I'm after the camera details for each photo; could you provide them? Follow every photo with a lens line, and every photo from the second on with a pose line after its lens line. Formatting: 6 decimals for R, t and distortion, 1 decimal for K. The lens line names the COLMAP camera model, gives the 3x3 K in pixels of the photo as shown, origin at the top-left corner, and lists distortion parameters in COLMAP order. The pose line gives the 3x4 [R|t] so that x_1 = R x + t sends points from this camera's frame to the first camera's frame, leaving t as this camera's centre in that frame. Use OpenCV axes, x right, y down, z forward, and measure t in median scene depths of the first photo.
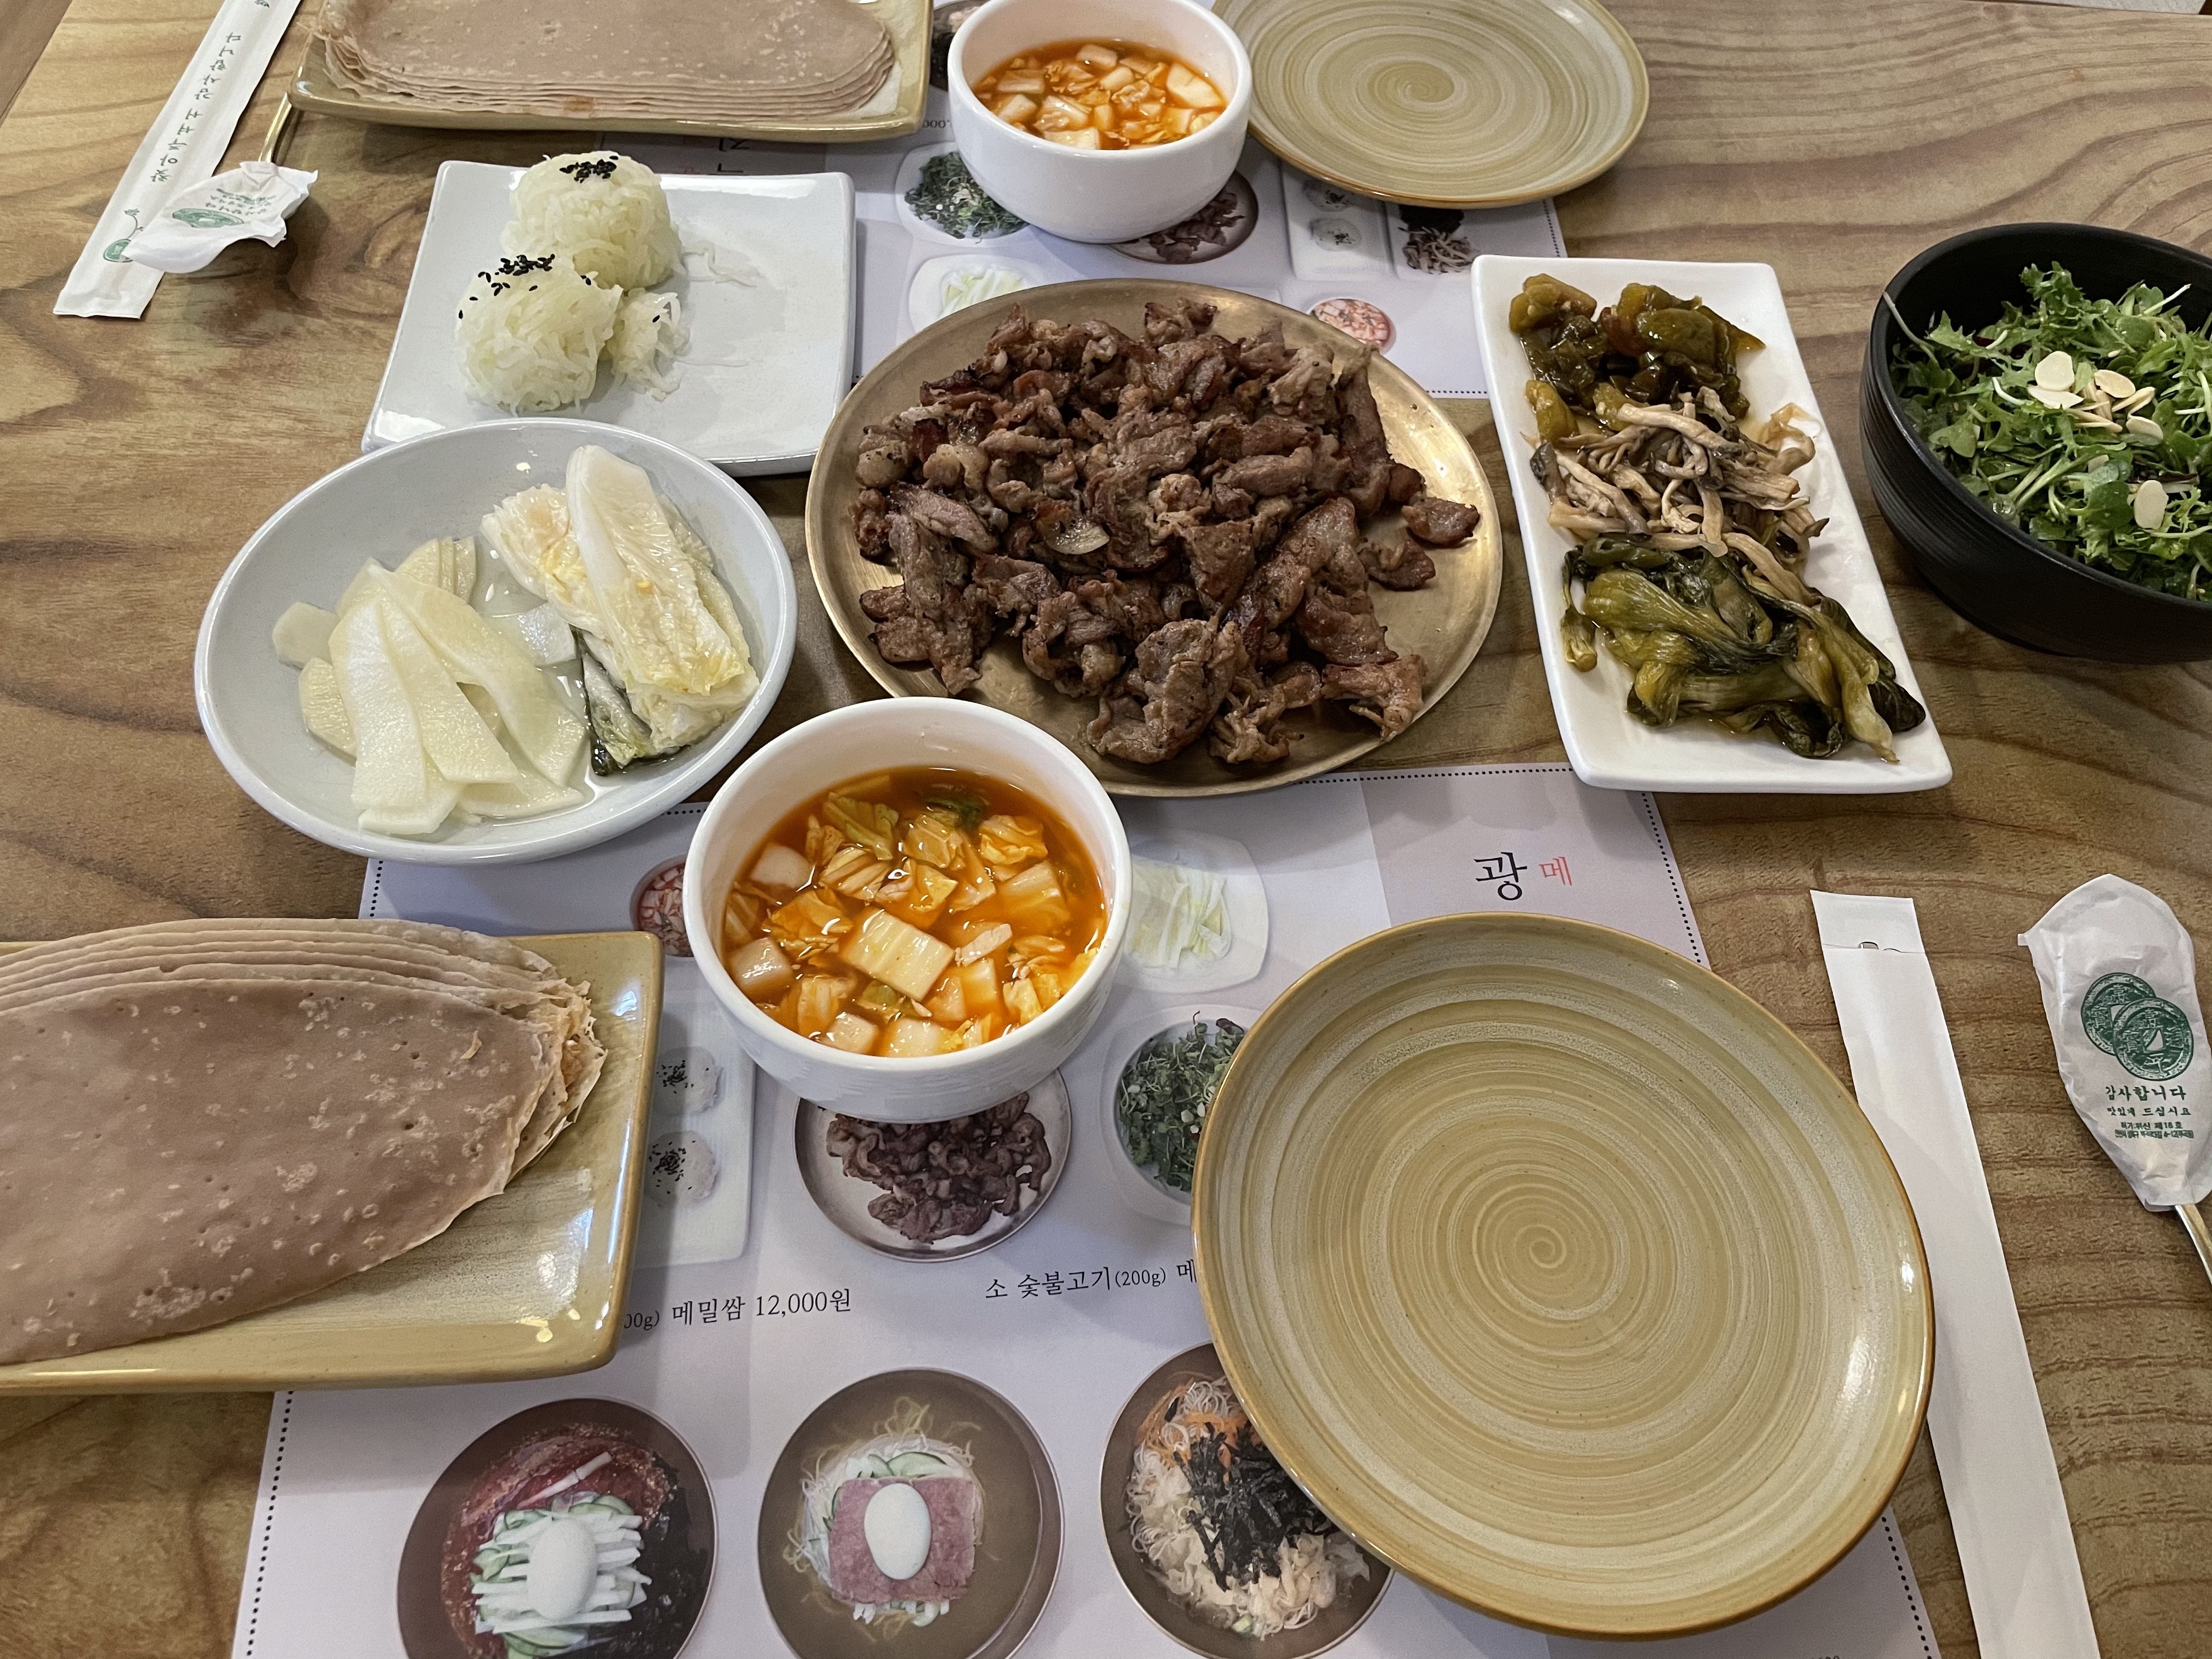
lens RADIAL K [[1648.4, 0, 1129.3], [0, 1648.4, 825.2], [0, 0, 1]] dist [0.098801, -0.125275]
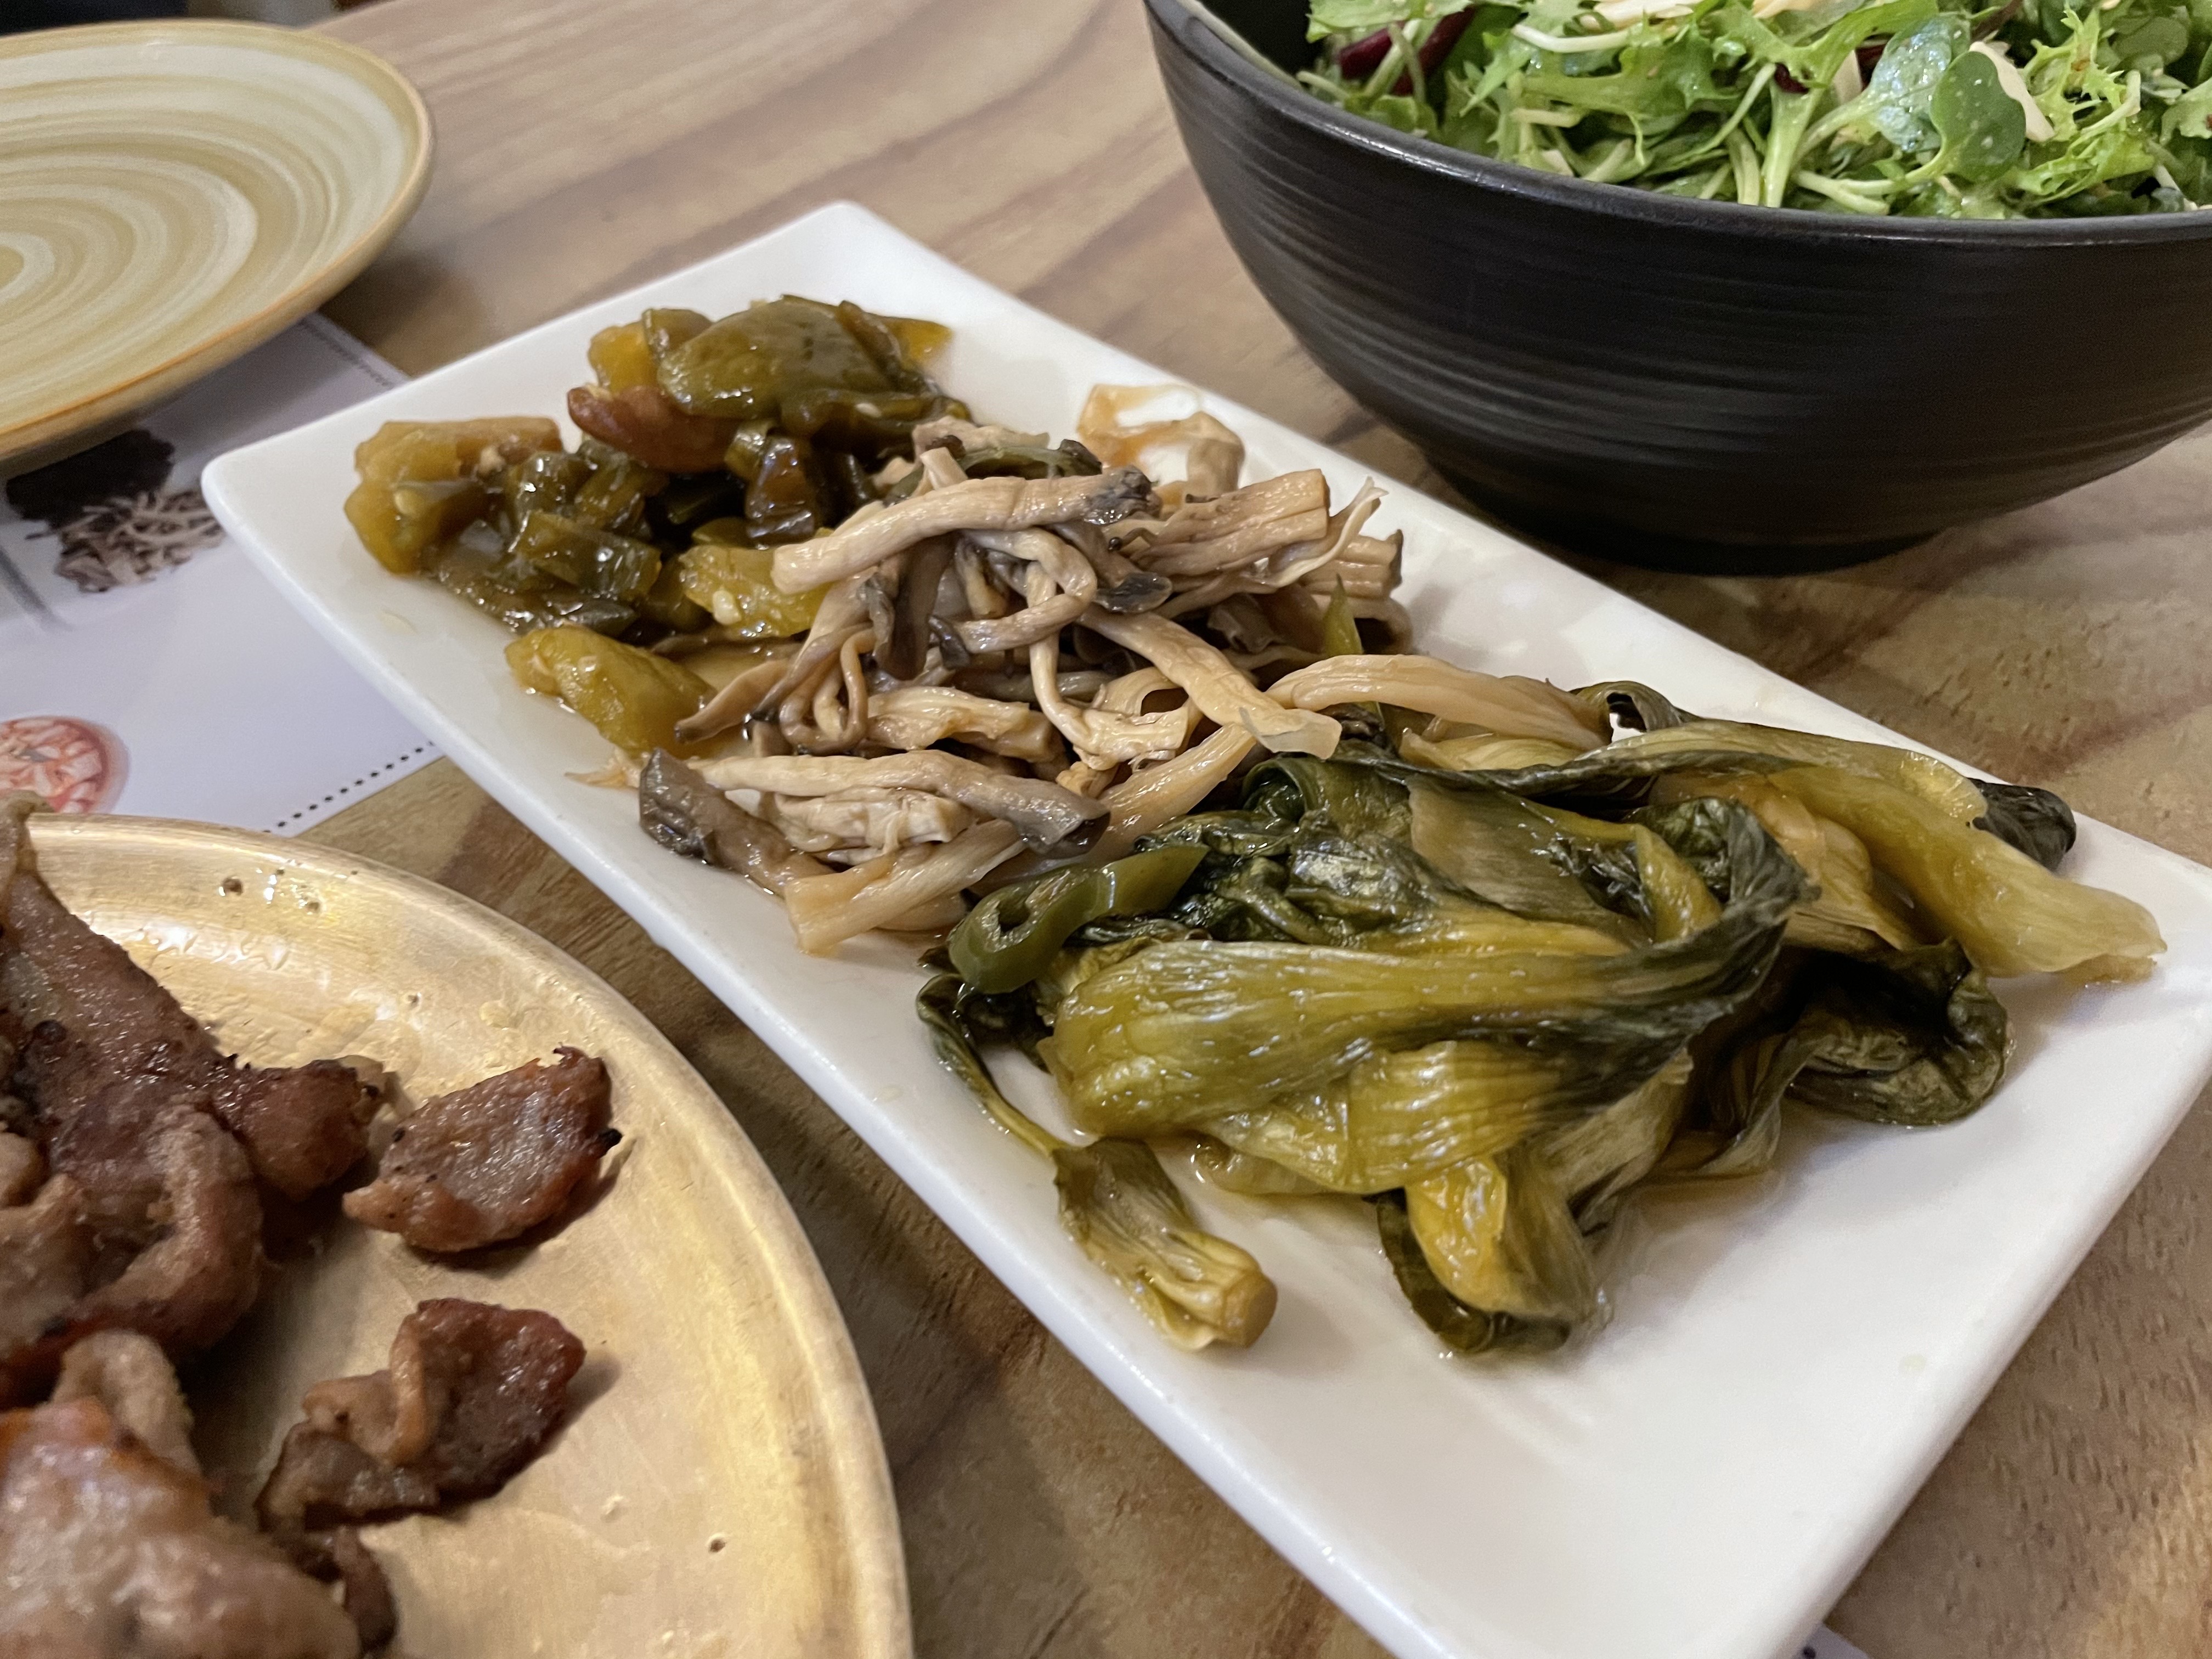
lens RADIAL K [[1682.5, 0, 1115.1], [0, 1682.5, 819.4], [0, 0, 1]] dist [0.072348, -0.140662]
pose [[0.734727, -0.537794, 0.413465, 0.190520], [0.610921, 0.789514, -0.058685, -0.158780], [-0.294875, 0.295712, 0.908627, 0.739240]]
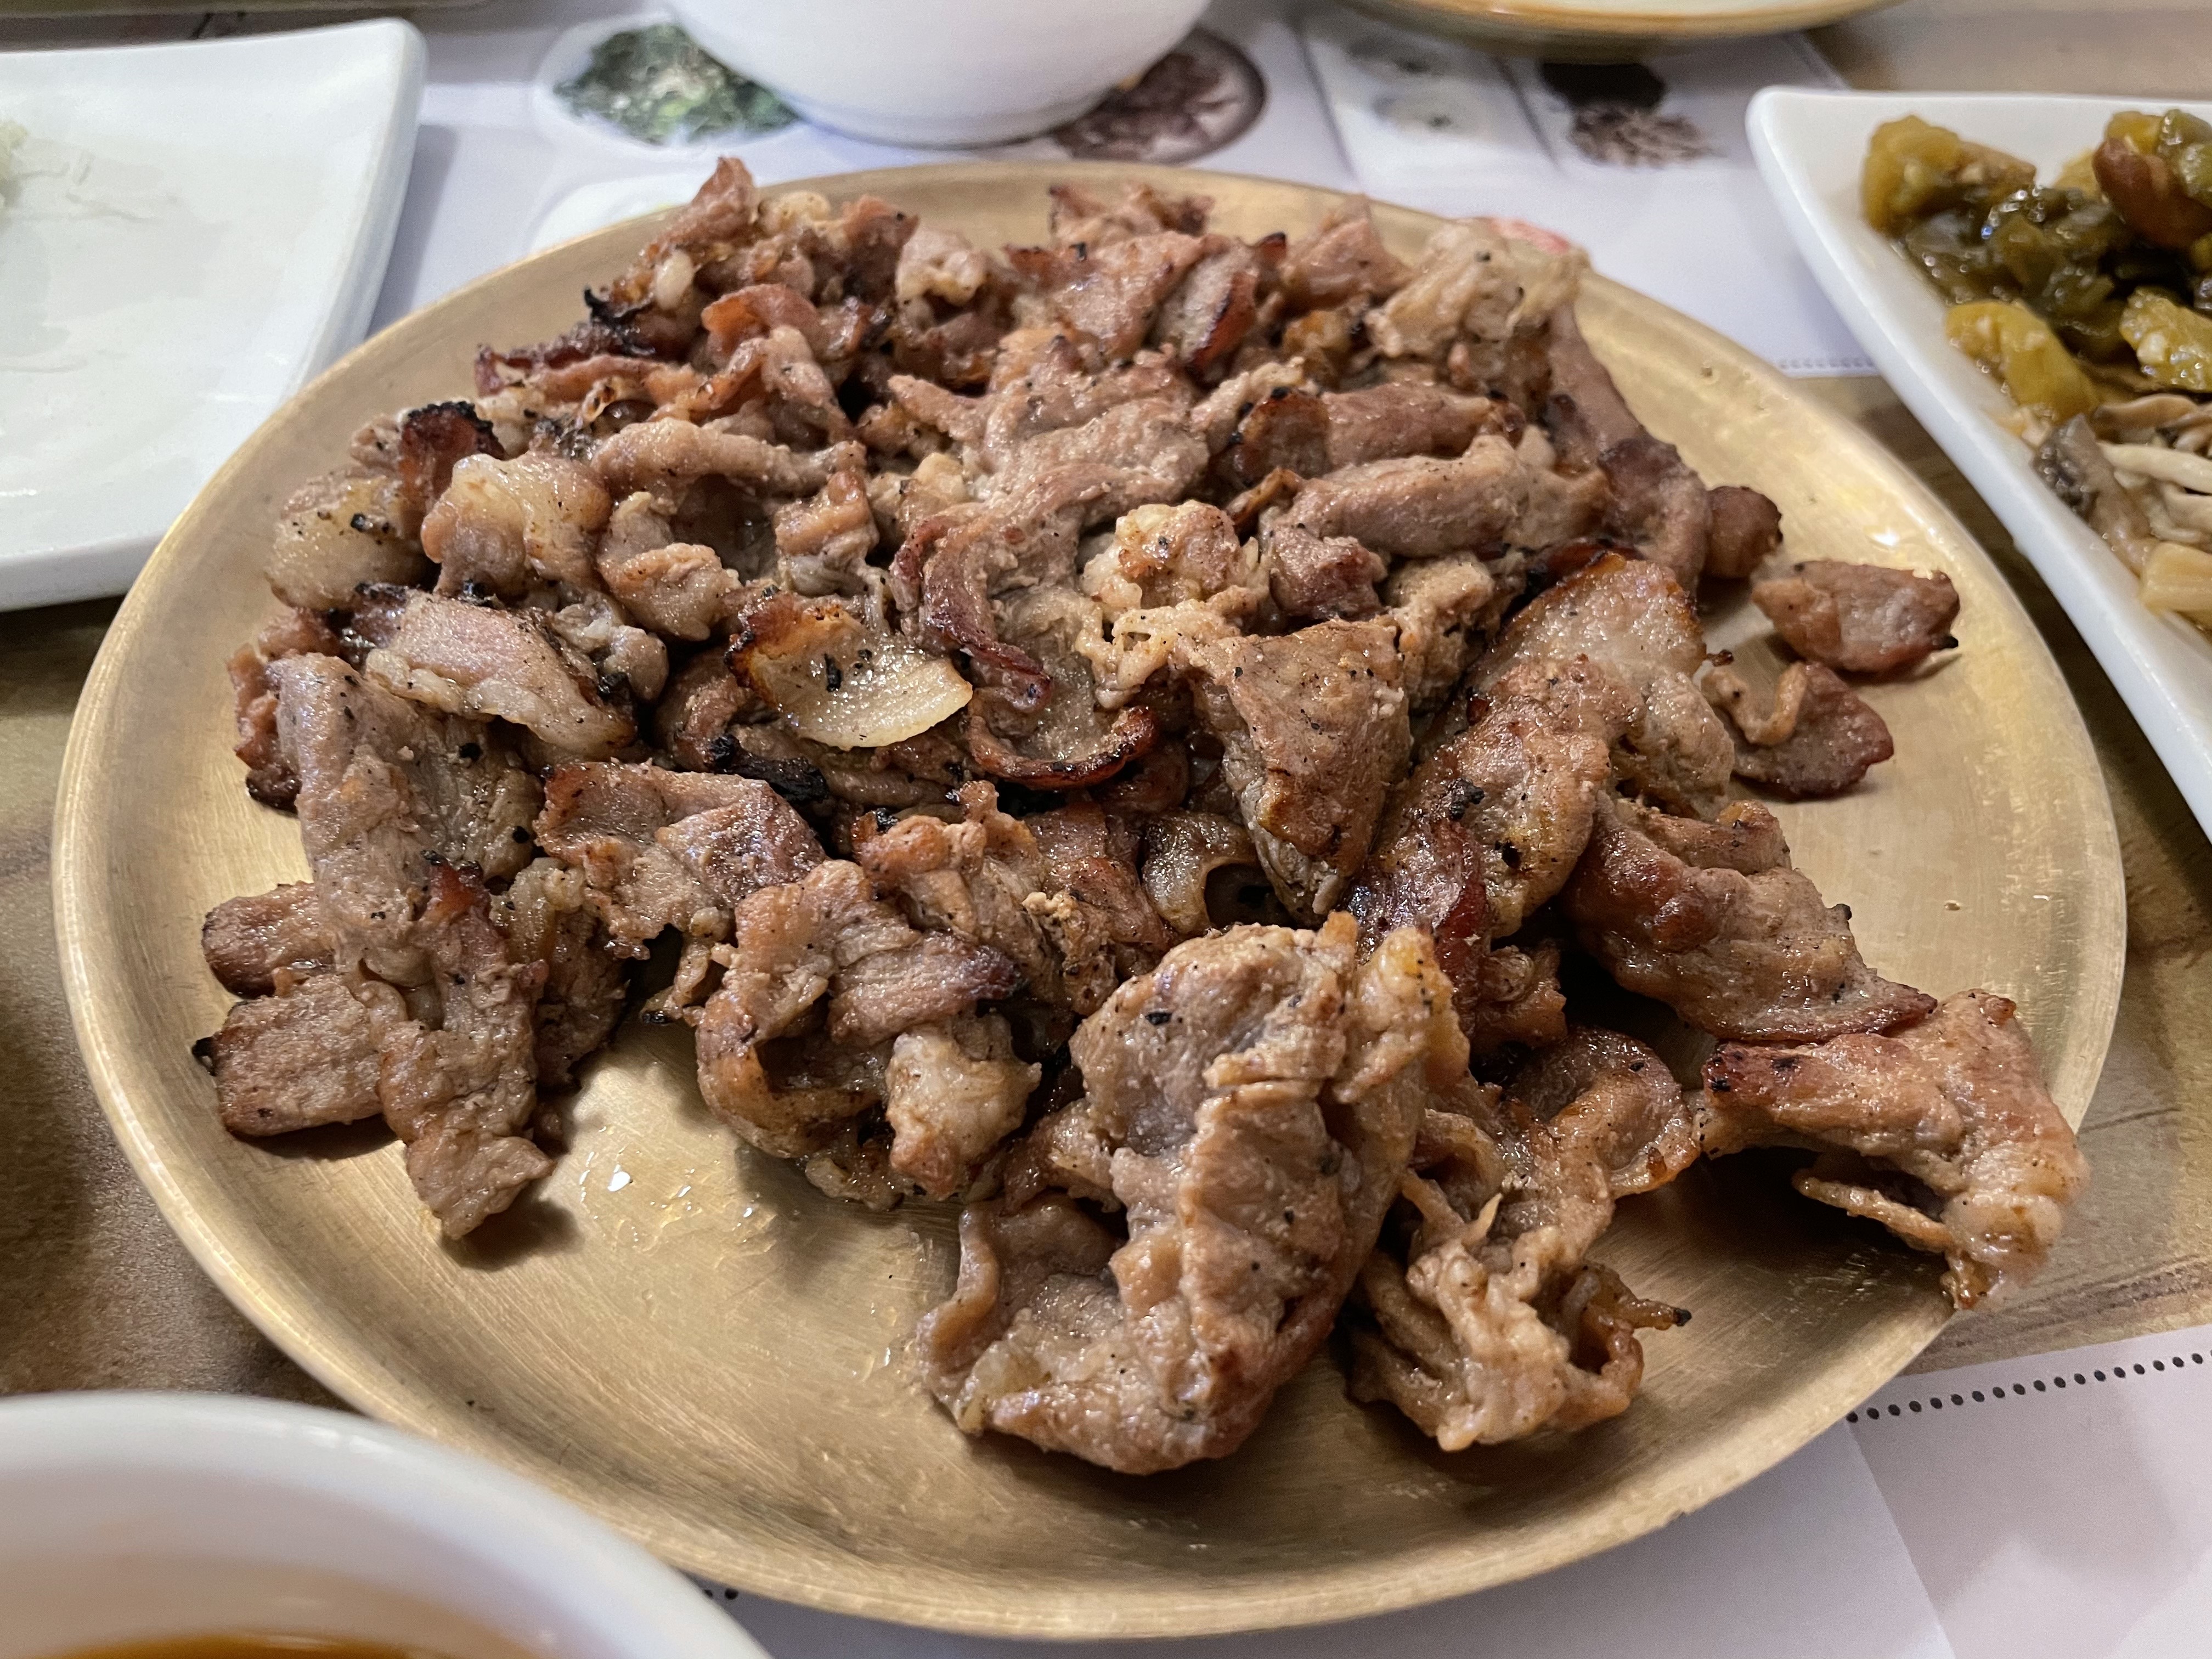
lens RADIAL K [[1648.4, 0, 1129.3], [0, 1648.4, 825.2], [0, 0, 1]] dist [0.098801, -0.125275]
pose [[0.997435, -0.063447, 0.033122, 0.006519], [0.067828, 0.985668, -0.154458, -0.095715], [-0.022848, 0.156308, 0.987444, 0.686287]]
